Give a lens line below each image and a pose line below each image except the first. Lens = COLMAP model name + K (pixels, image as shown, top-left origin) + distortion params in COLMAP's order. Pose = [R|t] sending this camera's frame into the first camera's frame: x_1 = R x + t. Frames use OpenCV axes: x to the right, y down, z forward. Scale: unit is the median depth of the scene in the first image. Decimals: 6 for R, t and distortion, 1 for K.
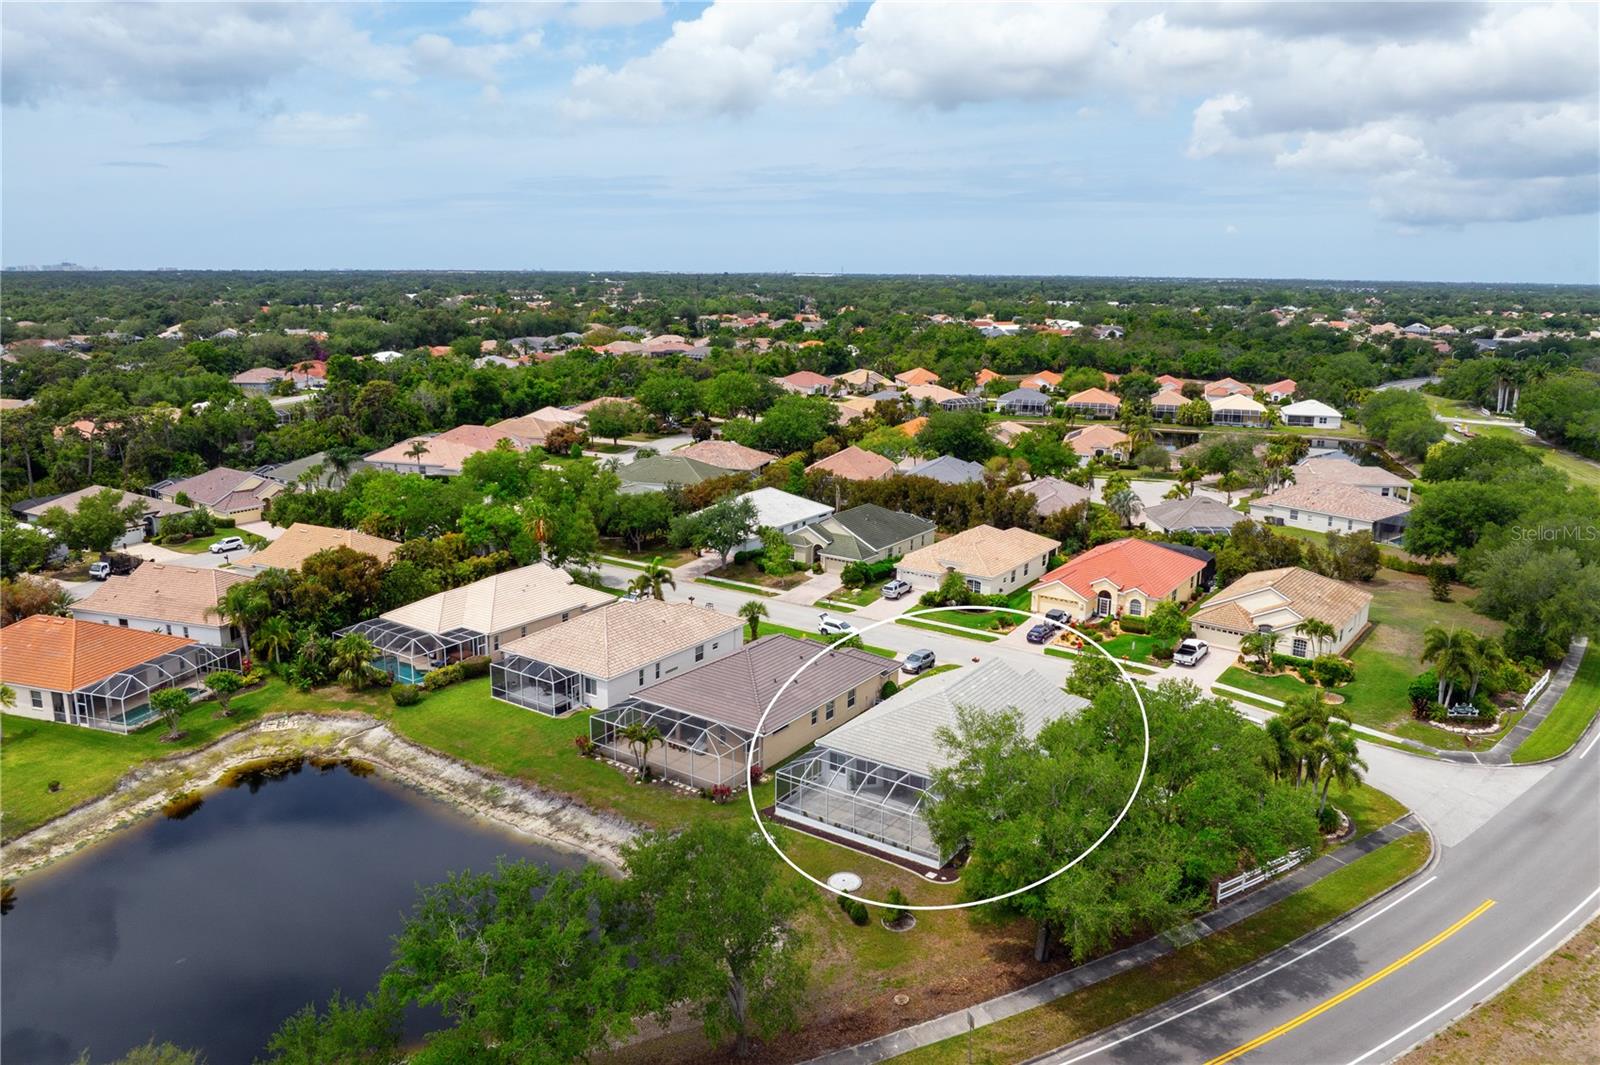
lens RADIAL K [[1127.2, 0, 803.8], [0, 1127.2, 535.5], [0, 0, 1]] dist [-0.048610, 0.007334]
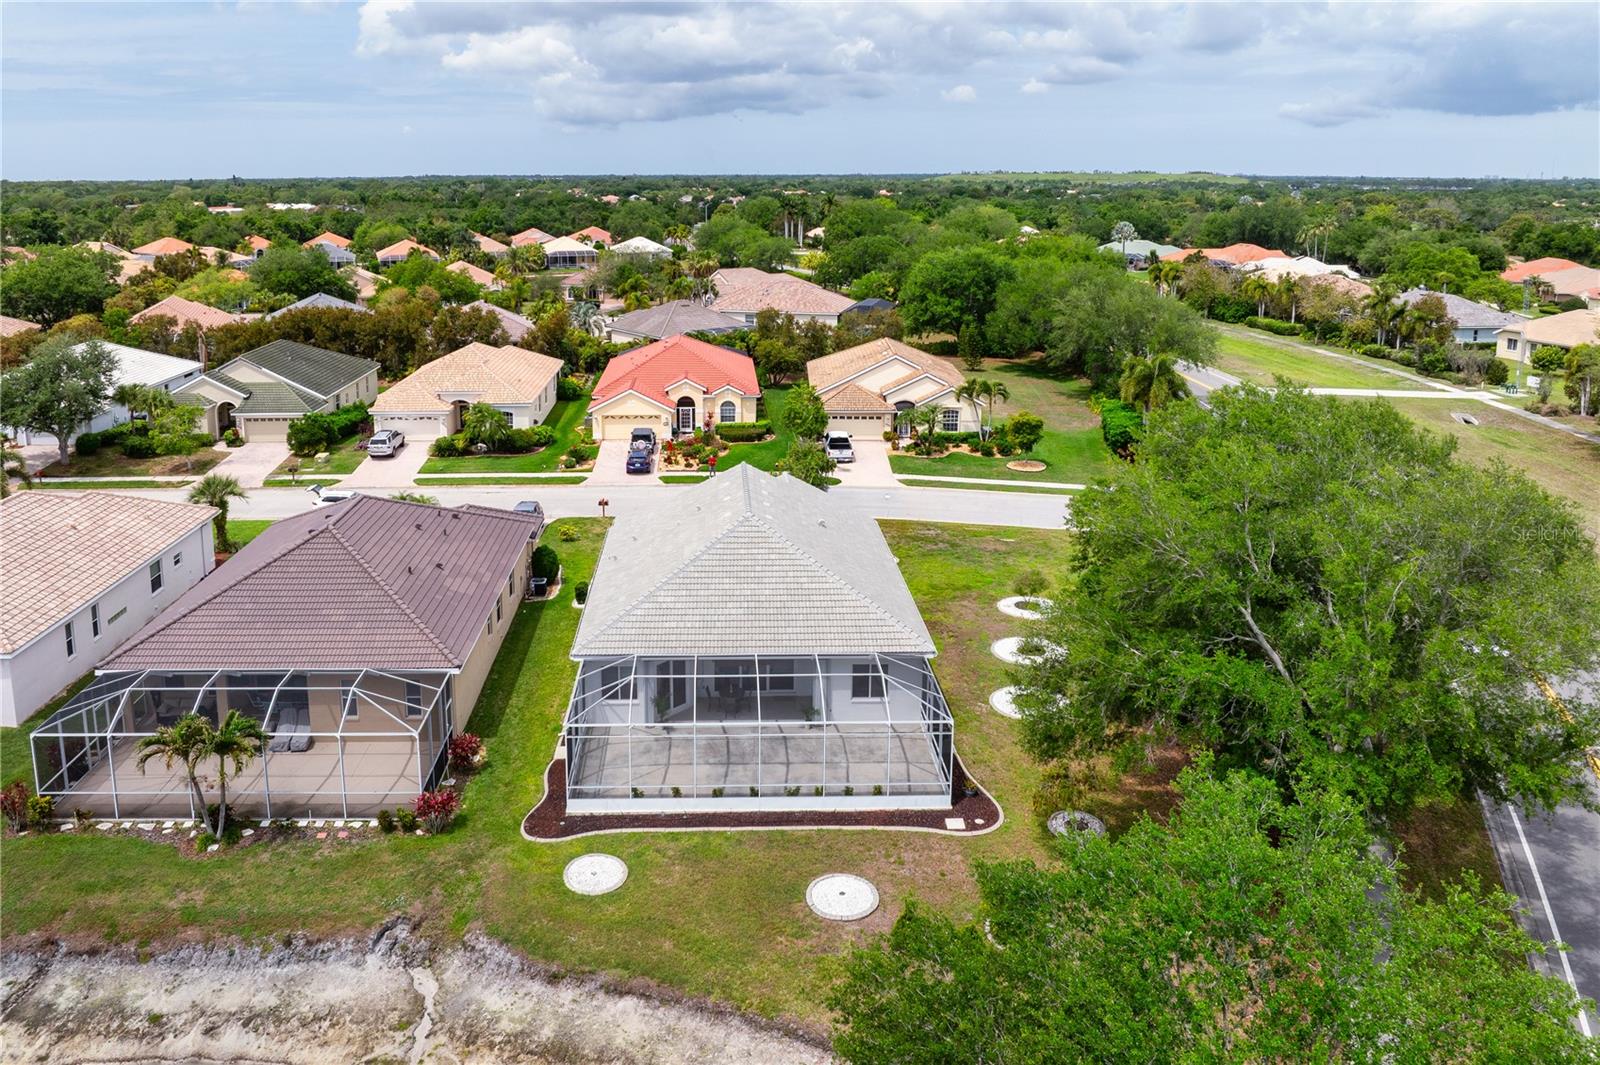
lens RADIAL K [[1127.2, 0, 715.2], [0, 1127.2, 446.7], [0, 0, 1]] dist [-0.048610, 0.007334]
pose [[0.806527, -0.140640, 0.574225, -0.132201], [0.142323, 0.988916, 0.042307, 0.045863], [-0.573810, 0.047603, 0.817604, 0.323091]]
